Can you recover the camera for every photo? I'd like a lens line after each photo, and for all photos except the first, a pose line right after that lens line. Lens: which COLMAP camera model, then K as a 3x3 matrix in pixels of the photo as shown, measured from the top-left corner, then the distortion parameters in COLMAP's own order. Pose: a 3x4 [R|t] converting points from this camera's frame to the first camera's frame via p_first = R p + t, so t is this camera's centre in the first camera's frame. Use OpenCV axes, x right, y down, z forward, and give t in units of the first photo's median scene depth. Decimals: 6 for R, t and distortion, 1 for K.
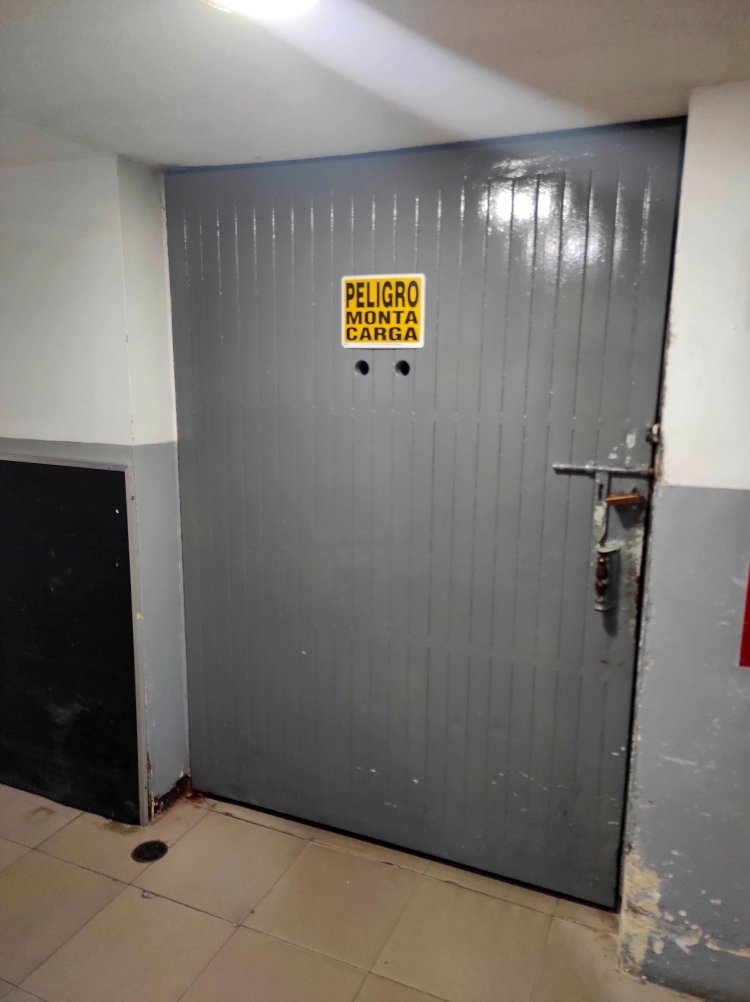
lens RADIAL K [[734.6, 0, 373.9], [0, 734.6, 499.9], [0, 0, 1]] dist [0.039373, -0.021330]
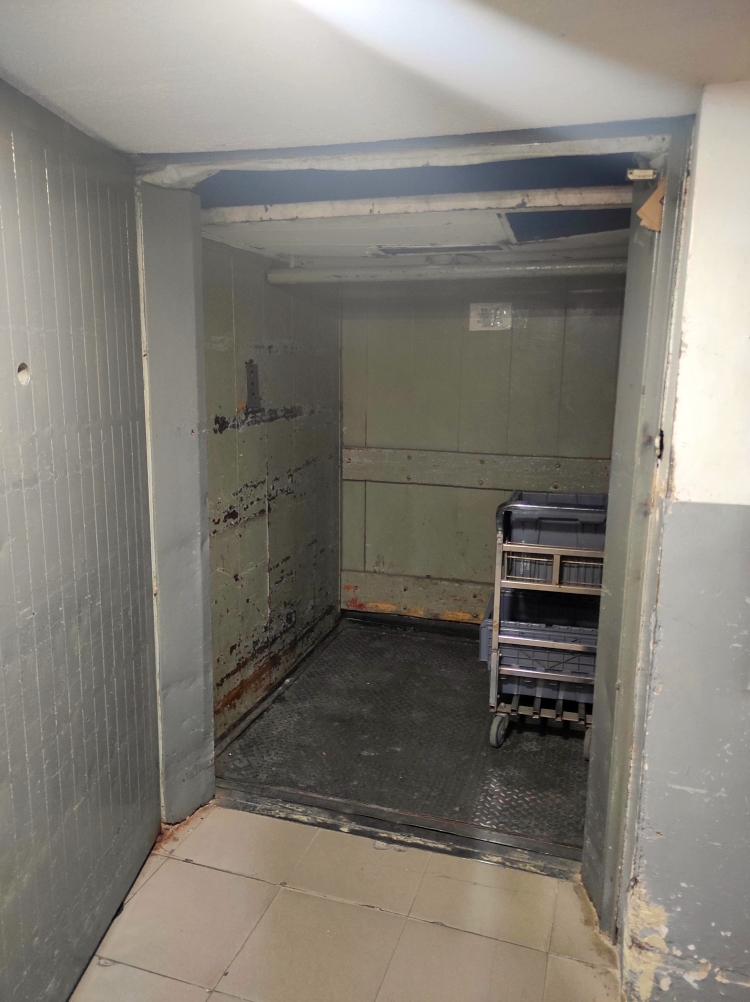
lens RADIAL K [[734.6, 0, 376.3], [0, 734.6, 502.2], [0, 0, 1]] dist [0.039373, -0.021330]
pose [[0.994381, -0.013021, 0.105054, -0.080421], [0.013447, 0.999904, -0.003344, -0.019427], [-0.105000, 0.004738, 0.994461, 0.084913]]
